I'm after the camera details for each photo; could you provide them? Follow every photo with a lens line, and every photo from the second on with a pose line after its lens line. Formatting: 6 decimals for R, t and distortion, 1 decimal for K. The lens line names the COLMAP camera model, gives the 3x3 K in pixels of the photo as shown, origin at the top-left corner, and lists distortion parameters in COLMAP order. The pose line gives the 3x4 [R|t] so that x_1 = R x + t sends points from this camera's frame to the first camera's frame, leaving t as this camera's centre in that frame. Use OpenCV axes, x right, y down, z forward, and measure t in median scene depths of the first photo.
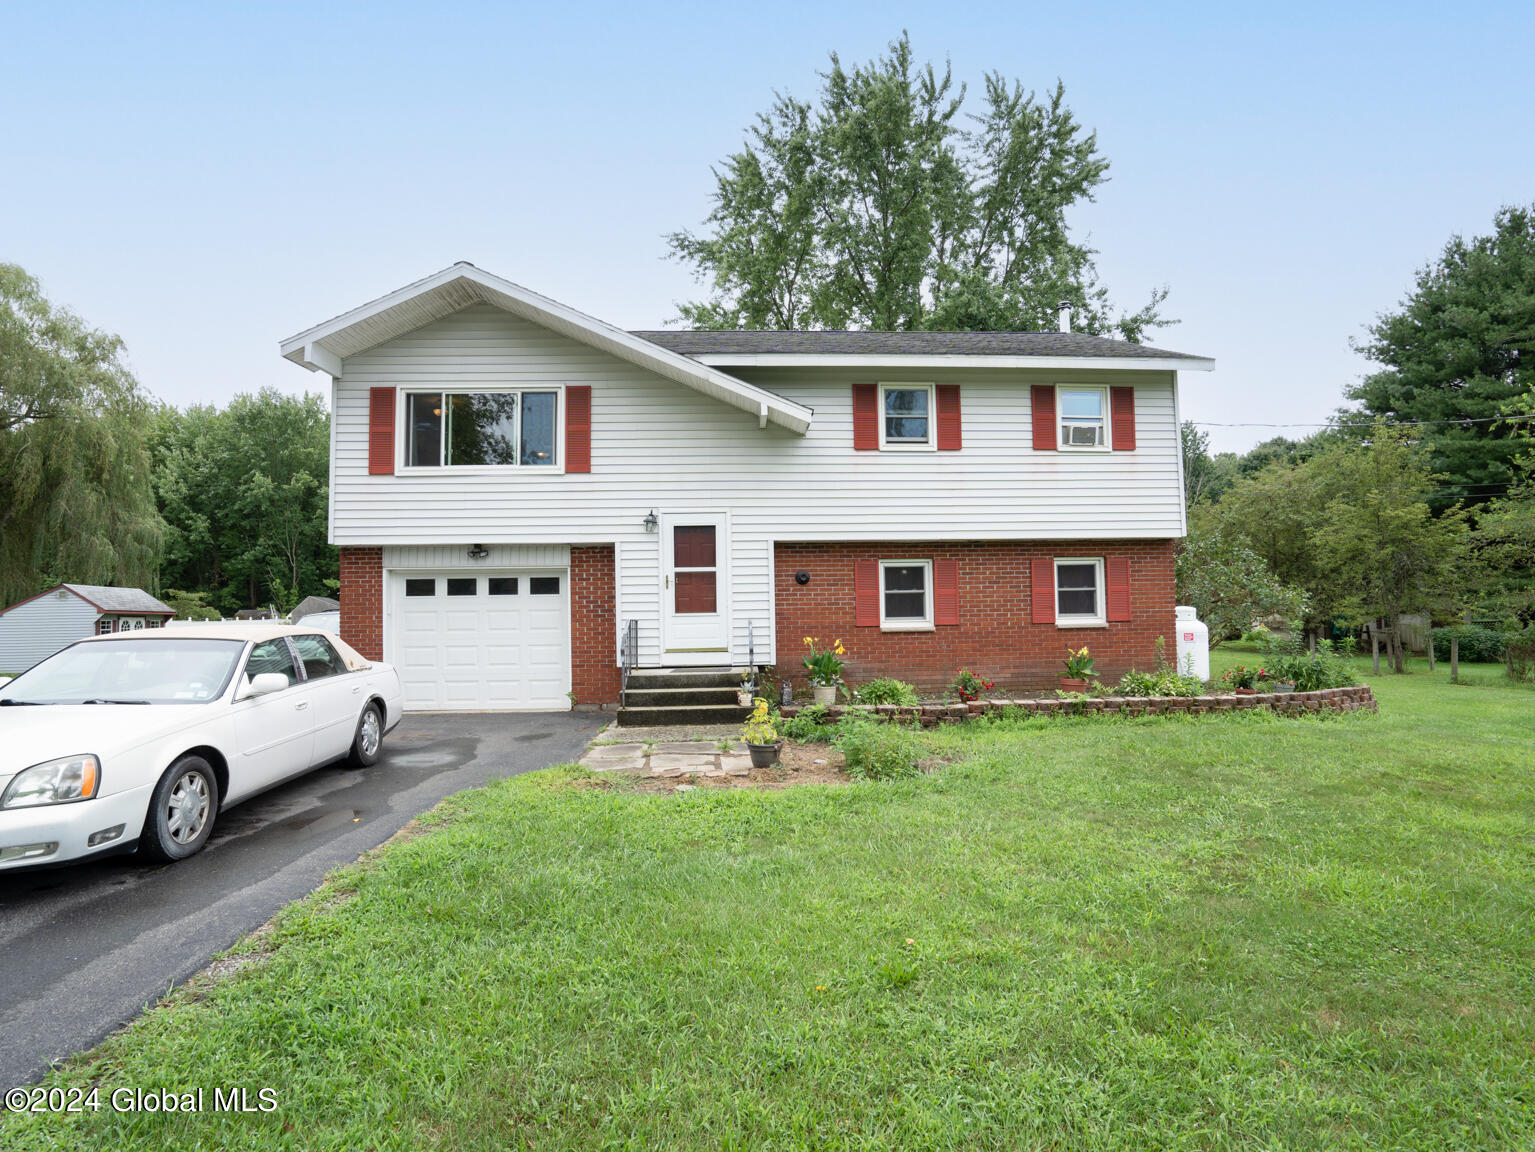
lens RADIAL K [[800.6, 0, 755.3], [0, 800.6, 573.9], [0, 0, 1]] dist [-0.062535, 0.031571]
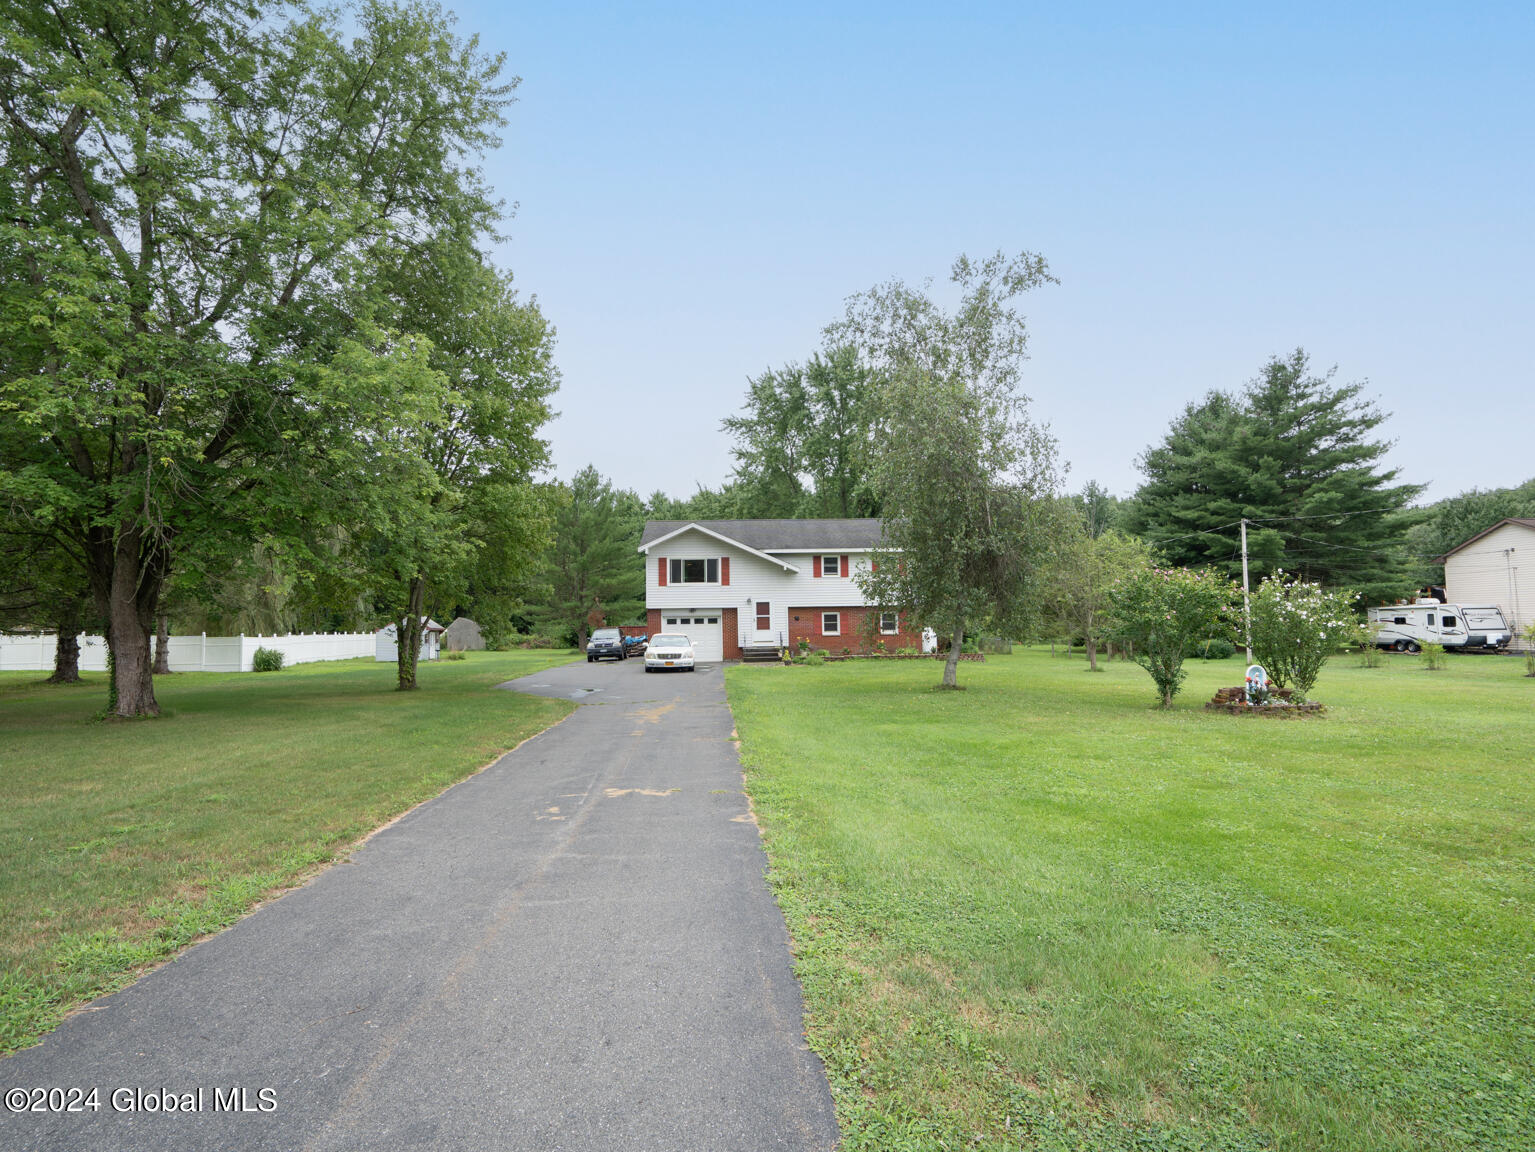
lens RADIAL K [[800.6, 0, 755.3], [0, 800.6, 573.9], [0, 0, 1]] dist [-0.062535, 0.031571]
pose [[0.999998, -0.001871, 0.000139, -0.105198], [0.001874, 0.999804, -0.019691, -0.108485], [-0.000103, 0.019692, 0.999806, -2.140766]]
